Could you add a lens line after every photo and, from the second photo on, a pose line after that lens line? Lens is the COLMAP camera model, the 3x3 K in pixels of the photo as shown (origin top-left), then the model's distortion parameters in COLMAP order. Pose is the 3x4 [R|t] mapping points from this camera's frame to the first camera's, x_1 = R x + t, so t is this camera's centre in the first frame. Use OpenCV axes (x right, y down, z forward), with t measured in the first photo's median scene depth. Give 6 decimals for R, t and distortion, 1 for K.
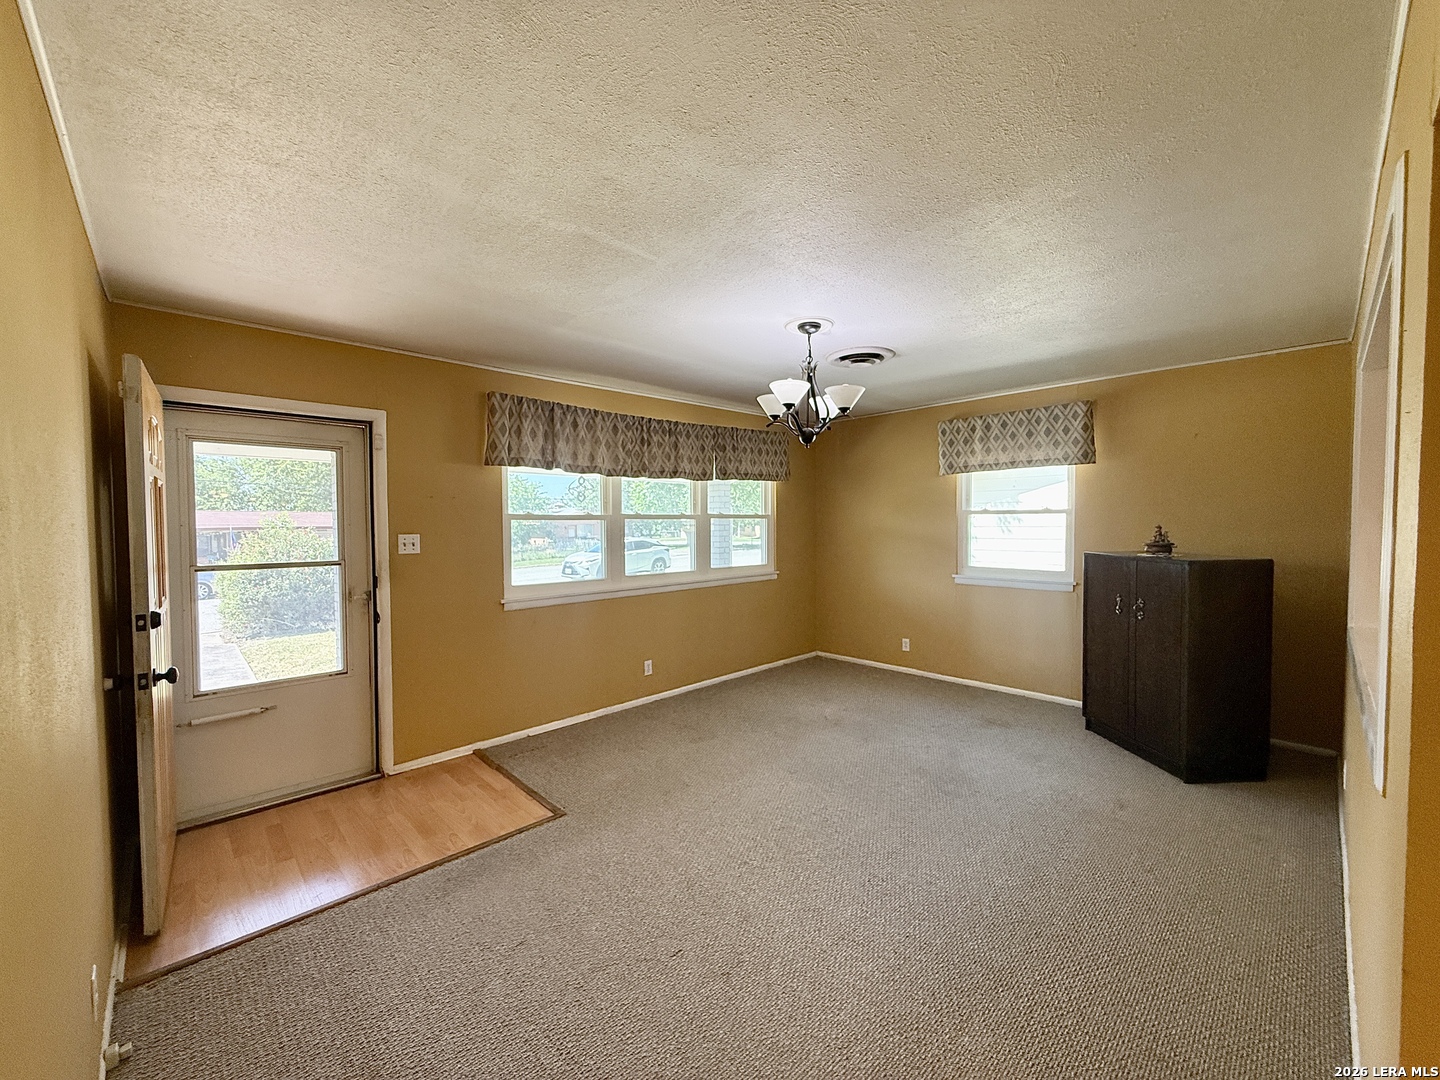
lens RADIAL K [[575.4, 0, 720.0], [0, 575.4, 540.0], [0, 0, 1]] dist [0.003660, 0.000293]
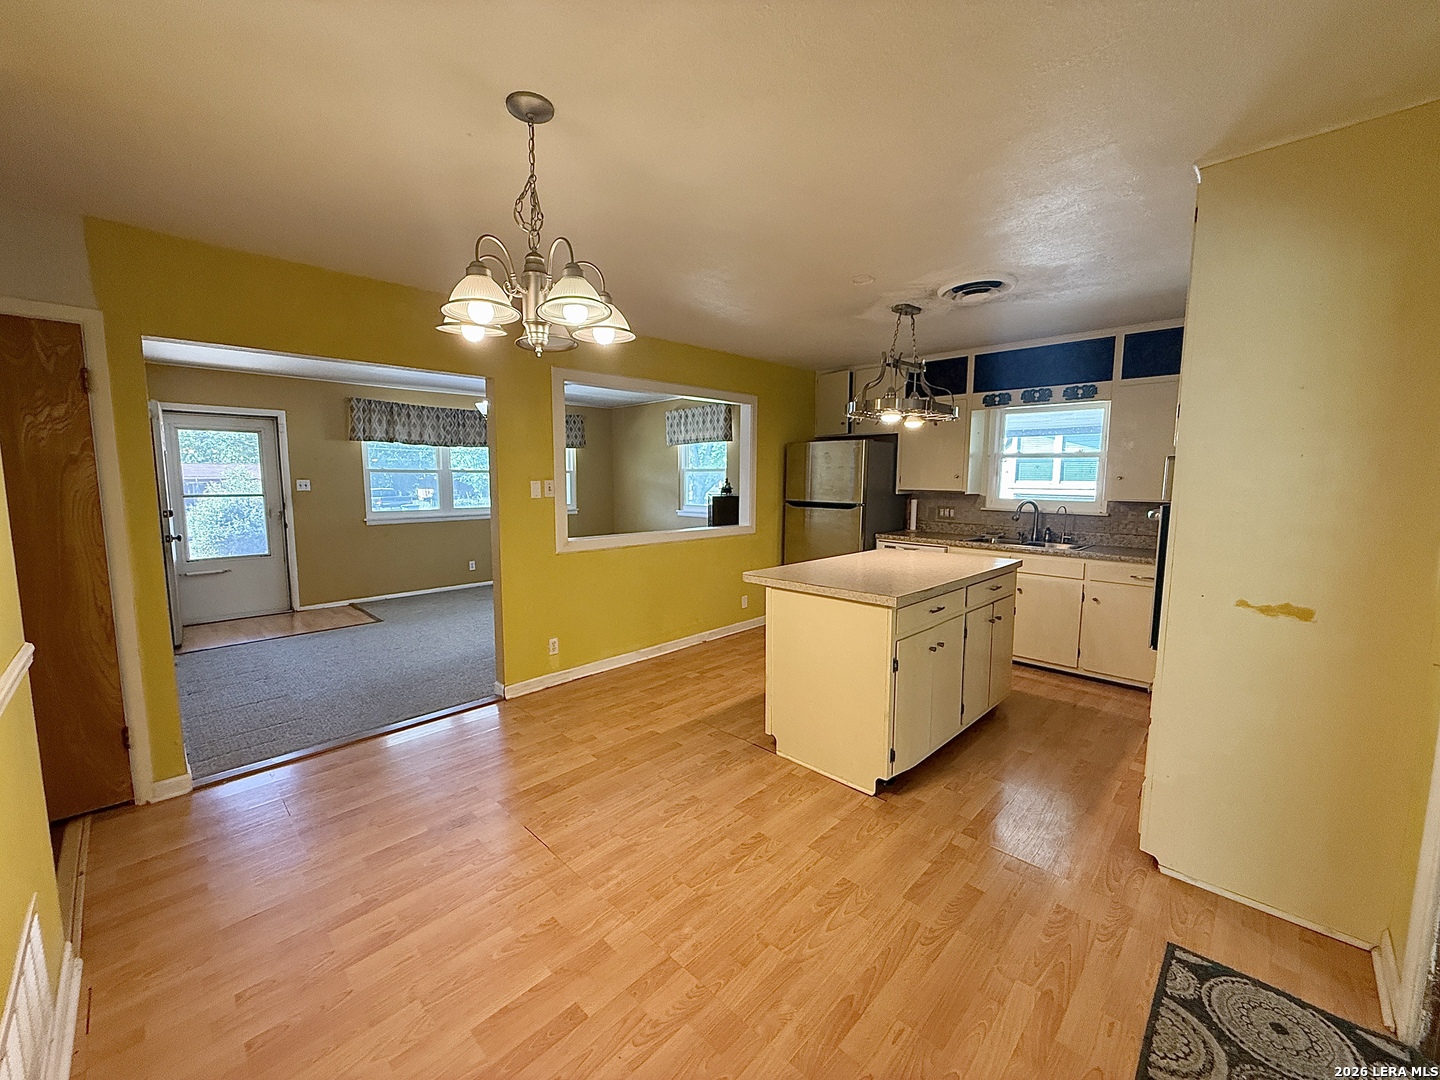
lens RADIAL K [[575.4, 0, 720.0], [0, 575.4, 540.0], [0, 0, 1]] dist [0.003660, 0.000293]
pose [[0.999470, 0.004033, 0.032314, 0.610564], [-0.006460, 0.997136, 0.075356, 0.028811], [-0.031918, -0.075525, 0.996633, -0.735972]]
